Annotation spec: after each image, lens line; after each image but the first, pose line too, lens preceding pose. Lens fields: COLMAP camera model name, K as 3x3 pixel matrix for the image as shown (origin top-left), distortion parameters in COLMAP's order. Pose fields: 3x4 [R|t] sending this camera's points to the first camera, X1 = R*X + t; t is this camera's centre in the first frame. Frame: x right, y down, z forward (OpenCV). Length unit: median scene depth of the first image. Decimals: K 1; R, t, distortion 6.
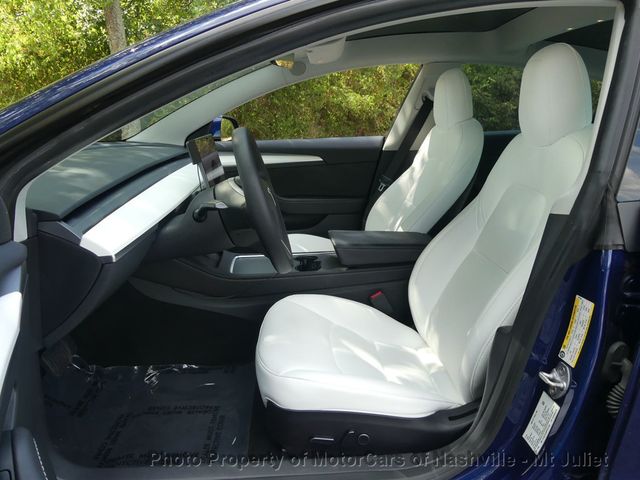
lens RADIAL K [[485.7, 0, 320.0], [0, 485.7, 240.0], [0, 0, 1]] dist [-0.008098, 0.000351]
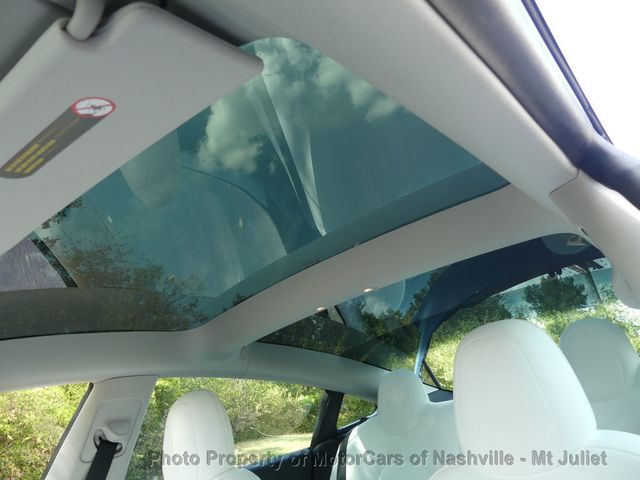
lens RADIAL K [[475.9, 0, 320.0], [0, 475.9, 240.0], [0, 0, 1]] dist [-0.006969, -0.002771]
pose [[0.734745, 0.130385, 0.665695, -0.002529], [0.331420, 0.787255, -0.519991, -0.143381], [-0.591871, 0.602685, 0.535219, 0.590209]]
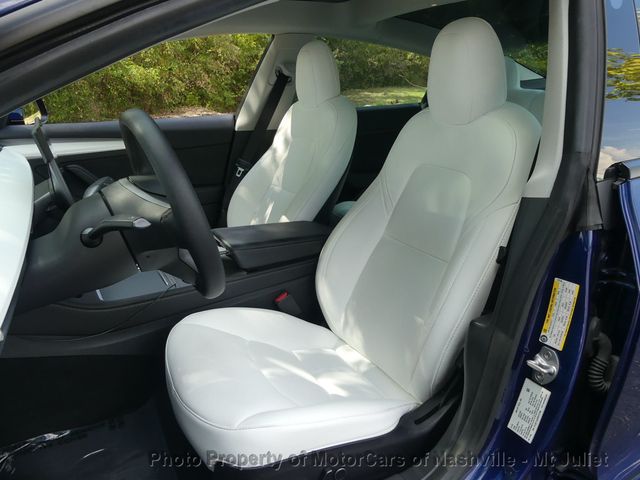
lens RADIAL K [[485.7, 0, 320.0], [0, 485.7, 240.0], [0, 0, 1]] dist [-0.008098, 0.000351]
pose [[0.906638, -0.119675, 0.404580, -0.186919], [0.100068, 0.992561, 0.069353, -0.050199], [-0.409870, -0.022392, 0.911869, 0.185860]]
